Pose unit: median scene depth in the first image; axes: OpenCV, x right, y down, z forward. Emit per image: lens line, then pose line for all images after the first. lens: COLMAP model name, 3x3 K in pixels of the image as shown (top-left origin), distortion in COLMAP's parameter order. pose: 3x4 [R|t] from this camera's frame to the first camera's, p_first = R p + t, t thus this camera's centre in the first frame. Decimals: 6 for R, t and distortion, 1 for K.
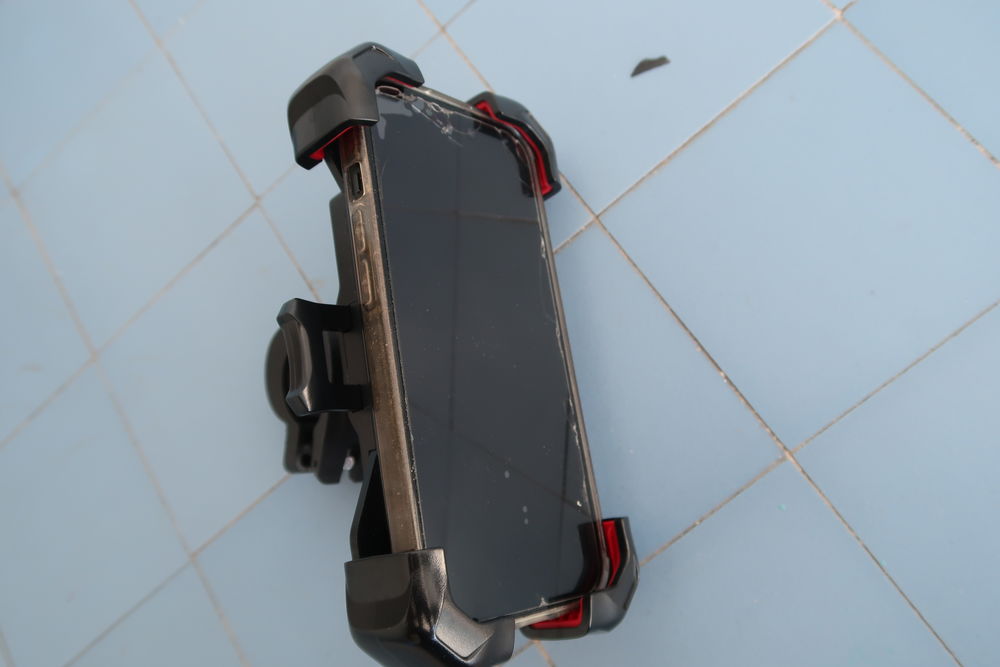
lens RADIAL K [[843.4, 0, 500.0], [0, 843.4, 333.5], [0, 0, 1]] dist [-0.000739, -0.004098]
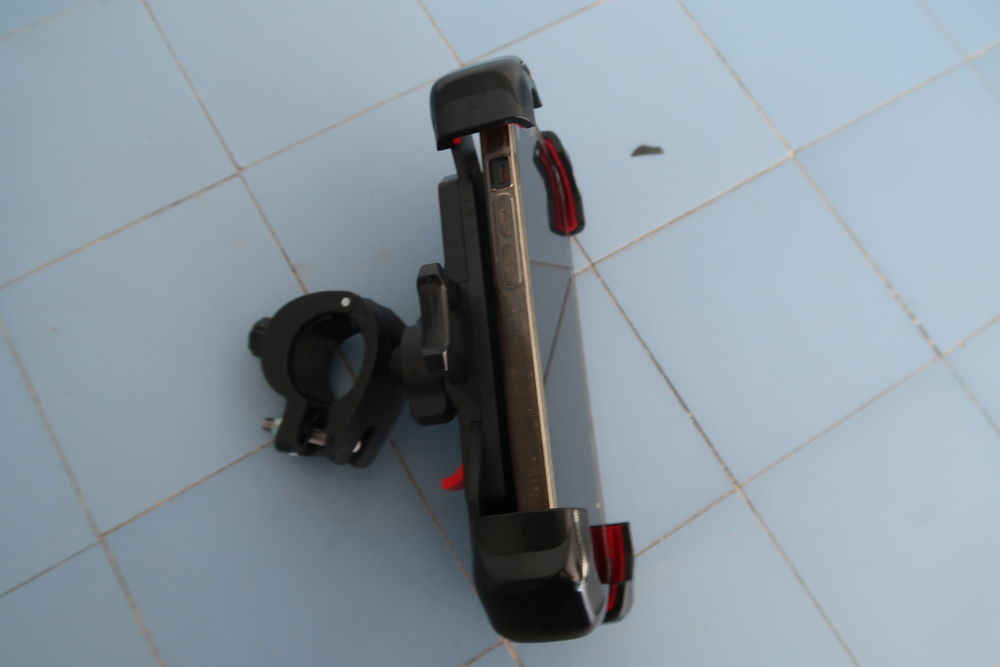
lens RADIAL K [[843.4, 0, 500.0], [0, 843.4, 333.5], [0, 0, 1]] dist [-0.000739, -0.004098]
pose [[0.900008, 0.198181, 0.388213, -0.442646], [-0.153876, 0.977773, -0.142413, 0.141231], [-0.407808, 0.068436, 0.910499, 0.024218]]
